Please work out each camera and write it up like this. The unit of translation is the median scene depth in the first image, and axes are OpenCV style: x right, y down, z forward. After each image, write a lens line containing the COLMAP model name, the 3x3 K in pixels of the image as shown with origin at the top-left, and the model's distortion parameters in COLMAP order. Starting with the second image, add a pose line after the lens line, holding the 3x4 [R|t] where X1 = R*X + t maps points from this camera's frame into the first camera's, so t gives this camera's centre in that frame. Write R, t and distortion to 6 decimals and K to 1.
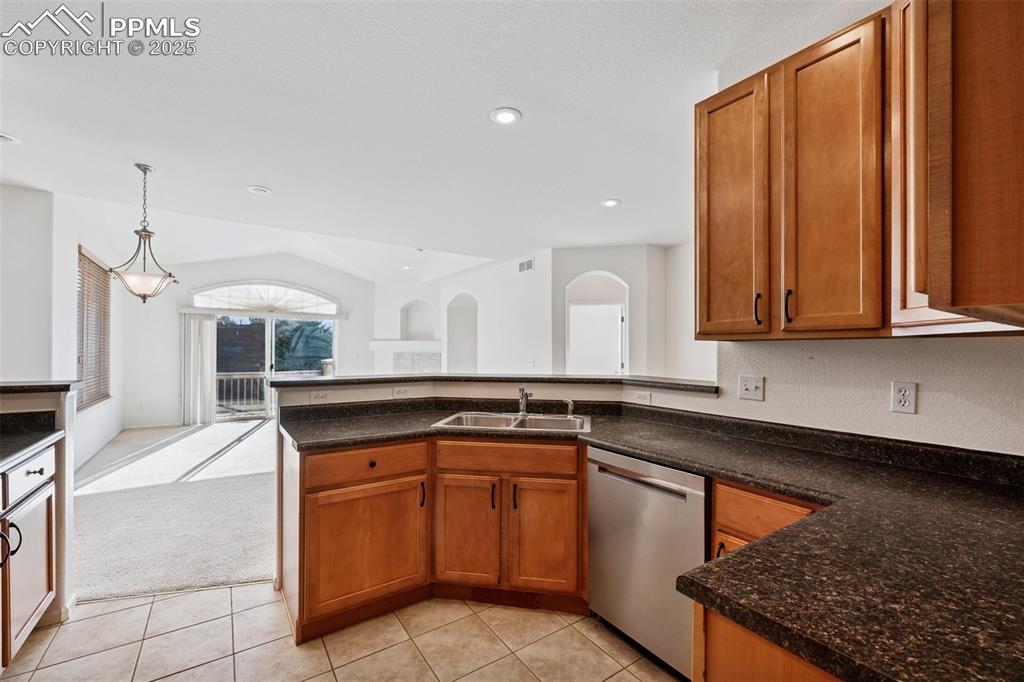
lens RADIAL K [[426.4, 0, 509.2], [0, 426.4, 348.6], [0, 0, 1]] dist [-0.002333, -0.001503]
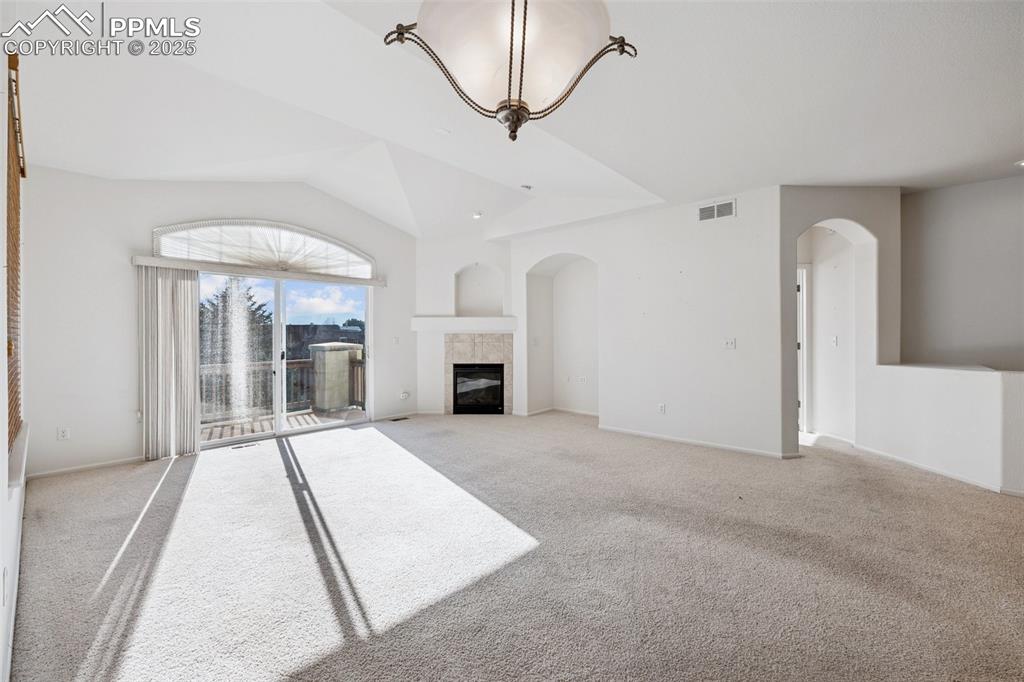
lens RADIAL K [[426.4, 0, 512.1], [0, 426.4, 334.7], [0, 0, 1]] dist [-0.002333, -0.001503]
pose [[0.972381, -0.007550, 0.233277, -0.392382], [0.006653, 0.999967, 0.004633, 0.010025], [-0.233304, -0.002953, 0.972399, 0.305132]]
